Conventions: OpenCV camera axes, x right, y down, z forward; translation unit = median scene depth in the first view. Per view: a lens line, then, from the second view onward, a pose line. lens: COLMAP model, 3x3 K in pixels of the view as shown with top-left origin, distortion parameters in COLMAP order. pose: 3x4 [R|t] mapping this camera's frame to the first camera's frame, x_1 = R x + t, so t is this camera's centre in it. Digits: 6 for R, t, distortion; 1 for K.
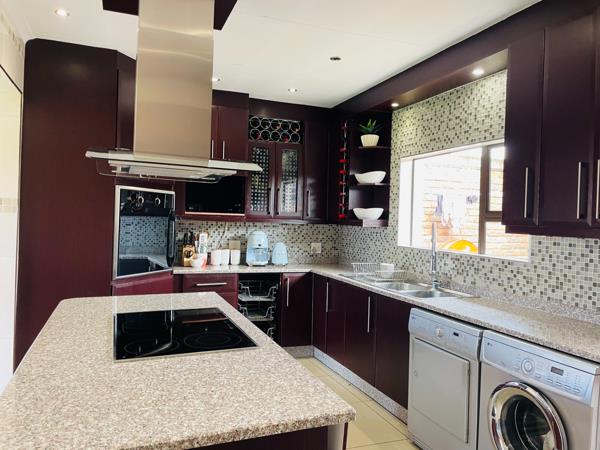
lens RADIAL K [[455.2, 0, 300.0], [0, 455.2, 223.1], [0, 0, 1]] dist [0.053168, -0.060761]
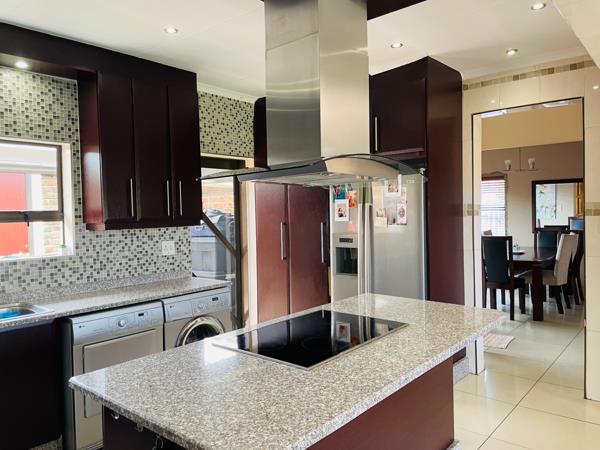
lens RADIAL K [[455.2, 0, 294.3], [0, 455.2, 223.8], [0, 0, 1]] dist [0.053168, -0.060761]
pose [[-0.468054, -0.043940, 0.882607, -0.635246], [0.019284, 0.998017, 0.059912, -0.042424], [-0.883489, 0.045062, -0.466279, 0.844662]]
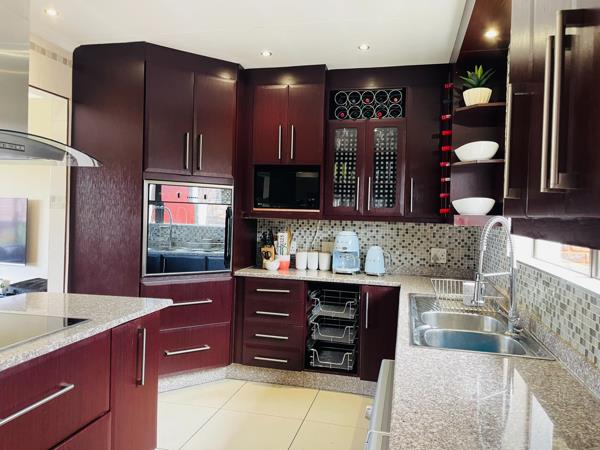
lens RADIAL K [[455.2, 0, 300.4], [0, 455.2, 223.9], [0, 0, 1]] dist [0.053168, -0.060761]
pose [[0.811783, 0.003511, -0.583948, 0.414762], [-0.007796, 0.999958, -0.004826, 0.012017], [0.583907, 0.008470, 0.811776, 0.377550]]
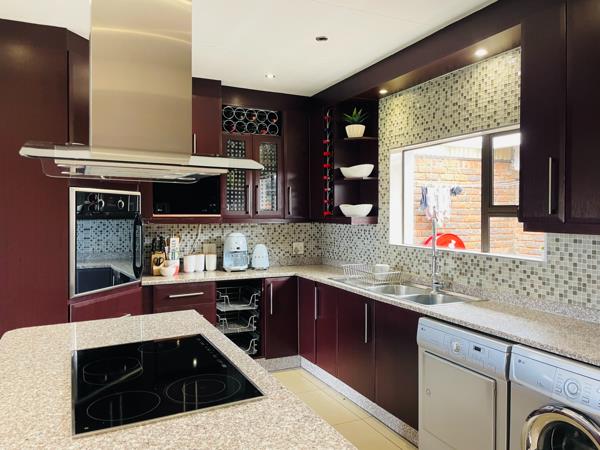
lens RADIAL K [[455.2, 0, 304.5], [0, 455.2, 220.6], [0, 0, 1]] dist [0.053168, -0.060761]
pose [[0.996054, -0.030845, 0.083211, -0.039140], [0.030041, 0.999489, 0.010897, -0.016216], [-0.083505, -0.008355, 0.996472, 0.108223]]
